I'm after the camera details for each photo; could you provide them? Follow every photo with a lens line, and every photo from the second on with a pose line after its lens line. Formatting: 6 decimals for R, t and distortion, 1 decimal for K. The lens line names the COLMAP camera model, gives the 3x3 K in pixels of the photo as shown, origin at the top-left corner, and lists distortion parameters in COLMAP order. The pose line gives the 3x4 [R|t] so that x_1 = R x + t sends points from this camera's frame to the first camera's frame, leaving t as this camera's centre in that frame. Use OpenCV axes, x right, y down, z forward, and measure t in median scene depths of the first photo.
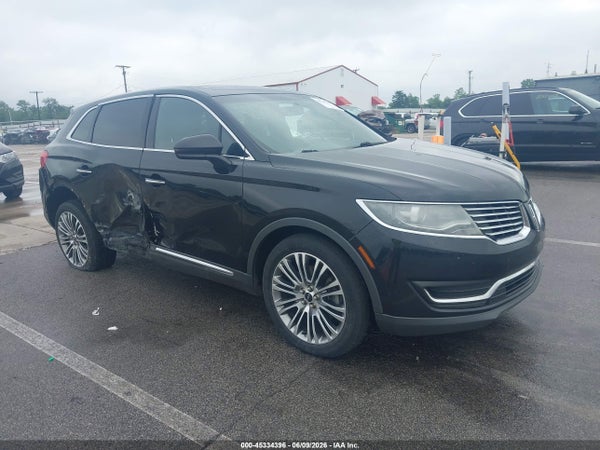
lens RADIAL K [[460.3, 0, 300.0], [0, 460.3, 225.0], [0, 0, 1]] dist [0.004525, 0.001094]
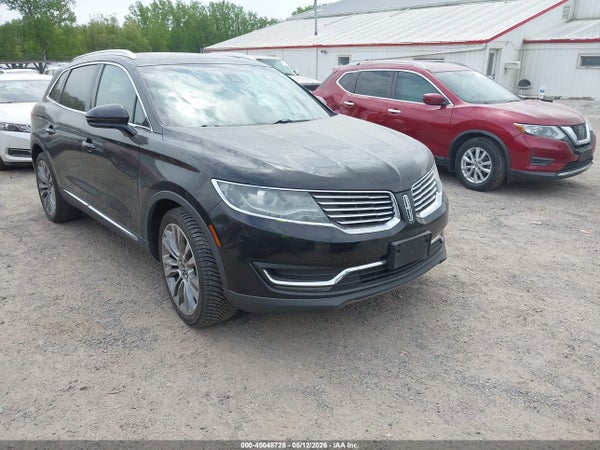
lens RADIAL K [[460.3, 0, 300.0], [0, 460.3, 225.0], [0, 0, 1]] dist [0.004525, 0.001094]
pose [[0.988302, 0.084575, -0.126911, 0.413347], [-0.073468, 0.993247, 0.089789, -0.054178], [0.133648, -0.079414, 0.987842, -0.010887]]
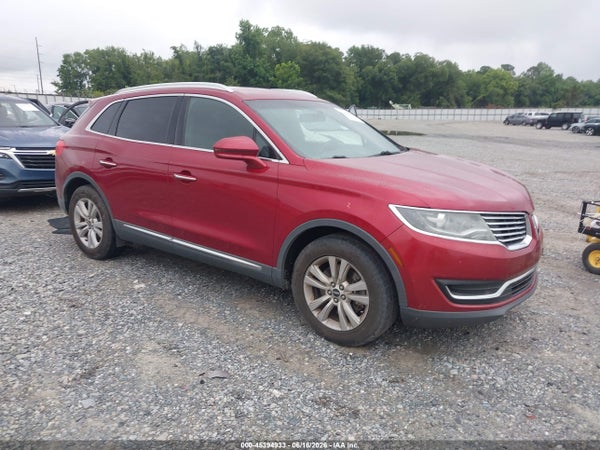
lens RADIAL K [[460.3, 0, 300.0], [0, 460.3, 225.0], [0, 0, 1]] dist [0.004525, 0.001094]
pose [[0.996658, 0.045137, 0.068081, -0.150918], [-0.045271, 0.998975, 0.000431, 0.003035], [-0.067992, -0.003512, 0.997680, -0.095030]]
